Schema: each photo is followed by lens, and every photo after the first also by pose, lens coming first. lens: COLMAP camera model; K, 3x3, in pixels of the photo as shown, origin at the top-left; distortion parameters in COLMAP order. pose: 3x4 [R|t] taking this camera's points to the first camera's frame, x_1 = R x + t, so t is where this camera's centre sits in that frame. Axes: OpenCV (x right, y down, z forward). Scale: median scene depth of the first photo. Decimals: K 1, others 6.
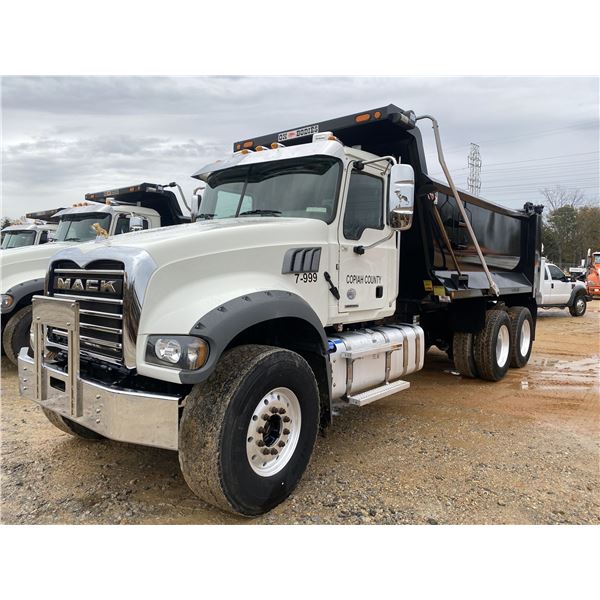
lens RADIAL K [[456.9, 0, 298.2], [0, 456.9, 290.3], [0, 0, 1]] dist [0.001058, -0.001745]
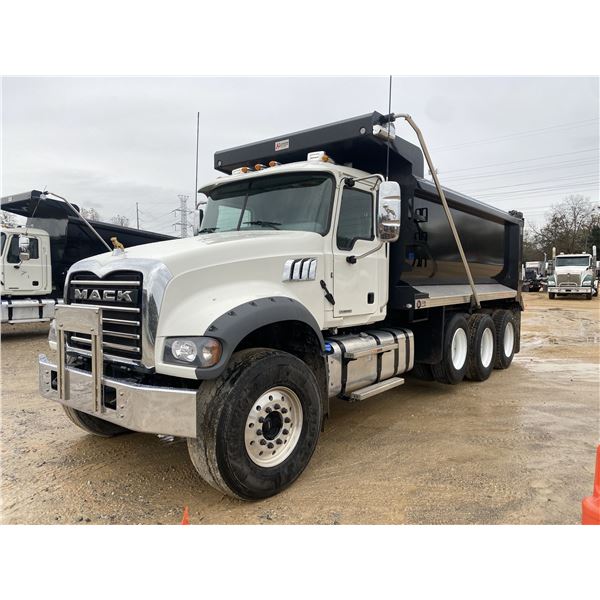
lens RADIAL K [[462.2, 0, 305.2], [0, 462.2, 301.8], [0, 0, 1]] dist [-0.008321, 0.018325]
pose [[0.999356, -0.015471, 0.032387, -0.016170], [0.015428, 0.999880, 0.001586, 0.010014], [-0.032407, -0.001085, 0.999474, -0.109811]]
